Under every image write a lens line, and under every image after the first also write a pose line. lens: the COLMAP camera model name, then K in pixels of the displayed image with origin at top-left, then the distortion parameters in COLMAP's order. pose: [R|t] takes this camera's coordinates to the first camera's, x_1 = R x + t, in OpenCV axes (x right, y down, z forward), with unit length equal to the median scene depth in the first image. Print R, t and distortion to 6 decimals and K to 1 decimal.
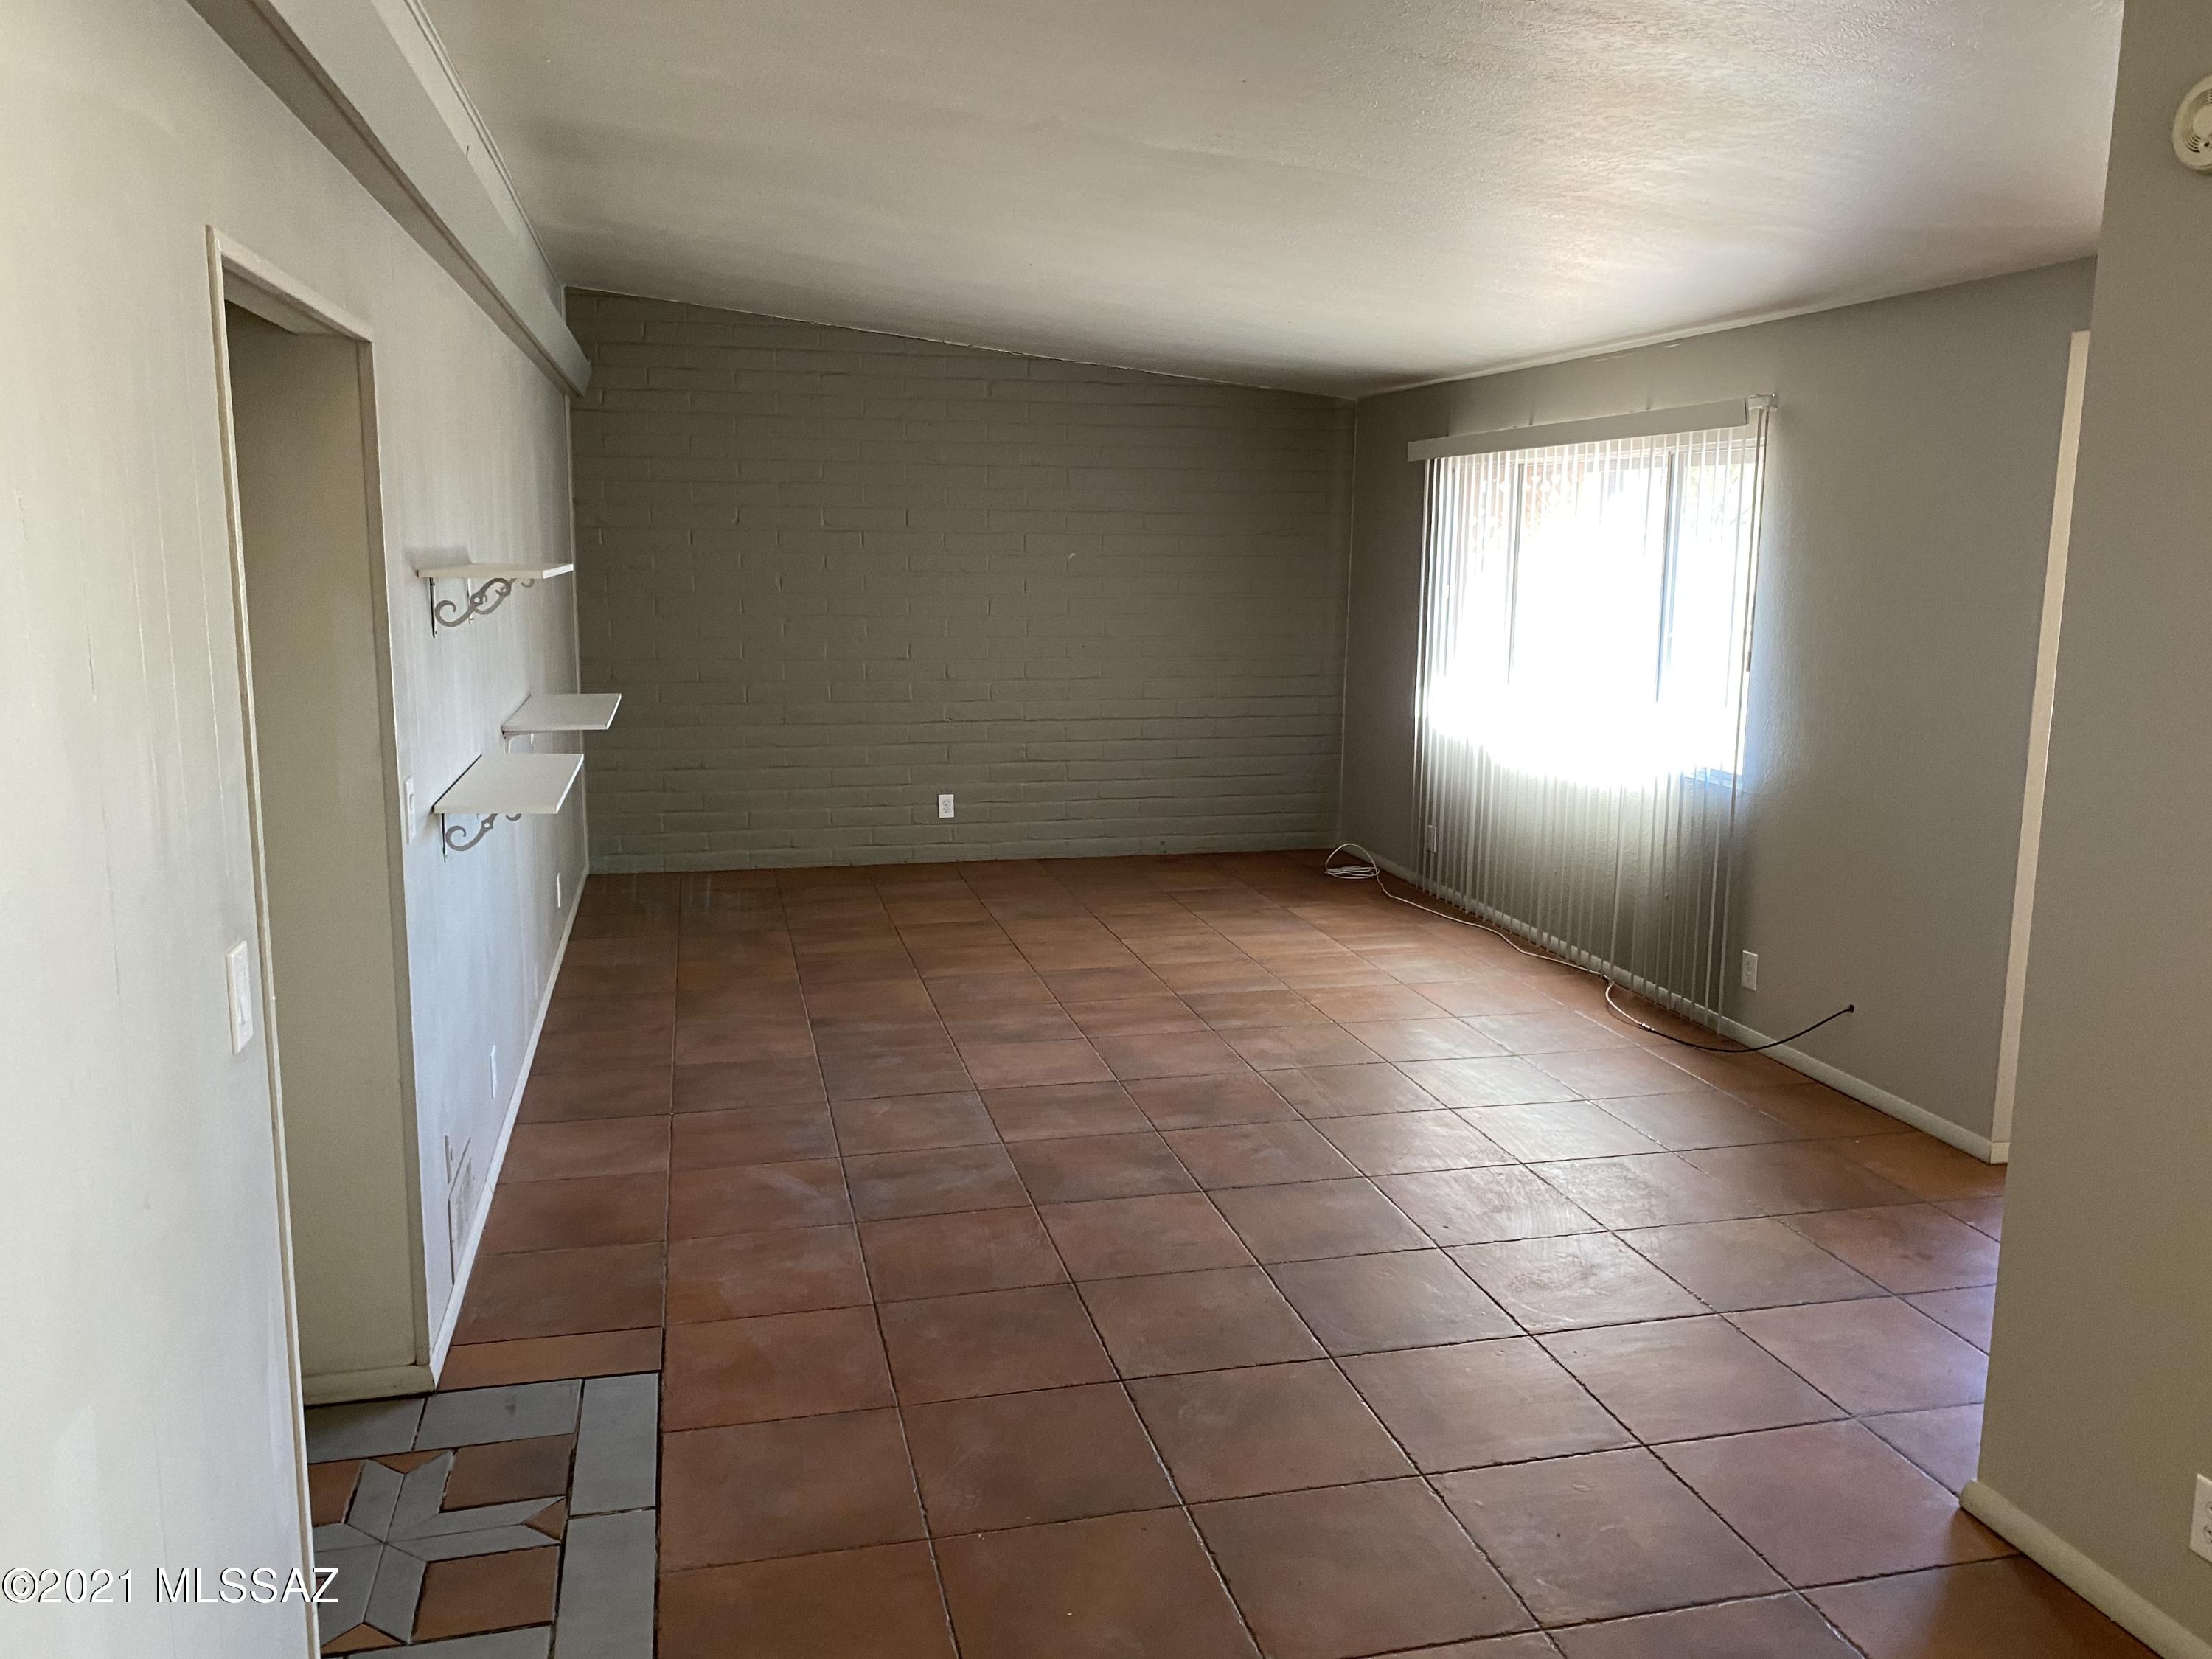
lens RADIAL K [[1705.5, 0, 1106.0], [0, 1705.5, 829.5], [0, 0, 1]] dist [0.051510, 0.002370]
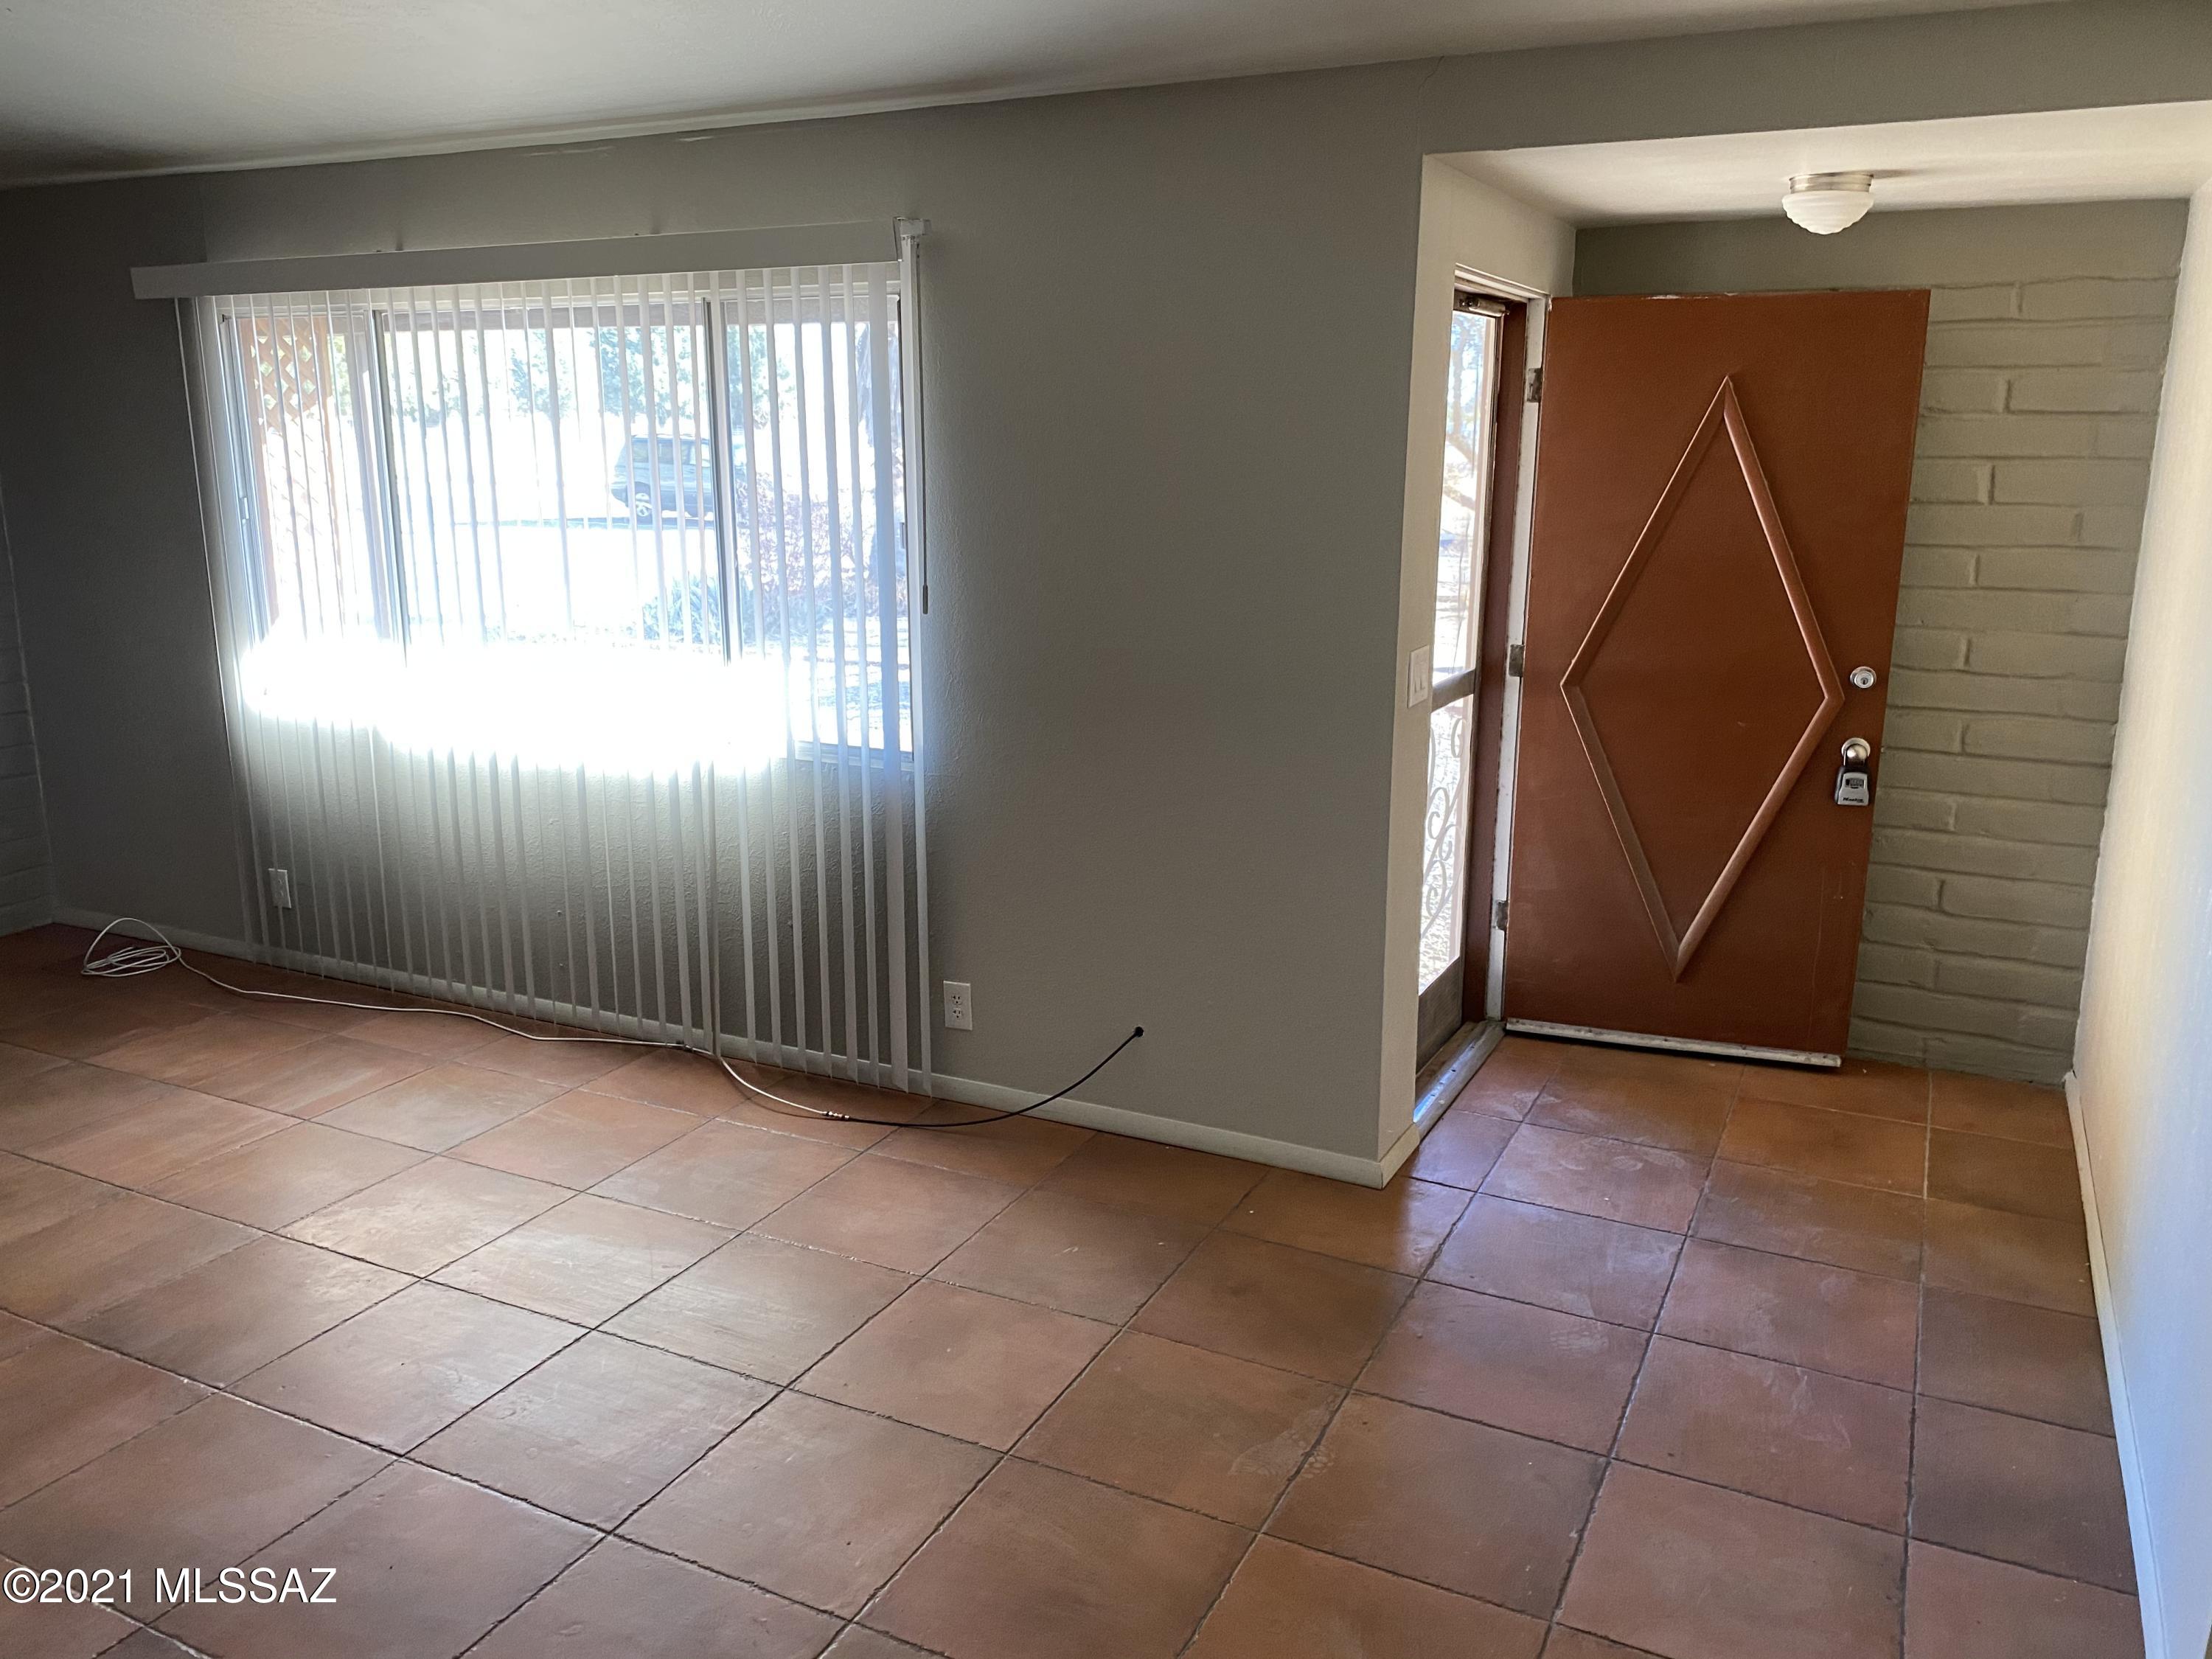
lens RADIAL K [[1661.7, 0, 1106.0], [0, 1661.7, 829.5], [0, 0, 1]] dist [0.009433, 0.002815]
pose [[0.638421, -0.187502, 0.746500, -0.105129], [0.136085, 0.982092, 0.130295, -0.074376], [-0.757562, 0.018404, 0.652504, 0.439698]]
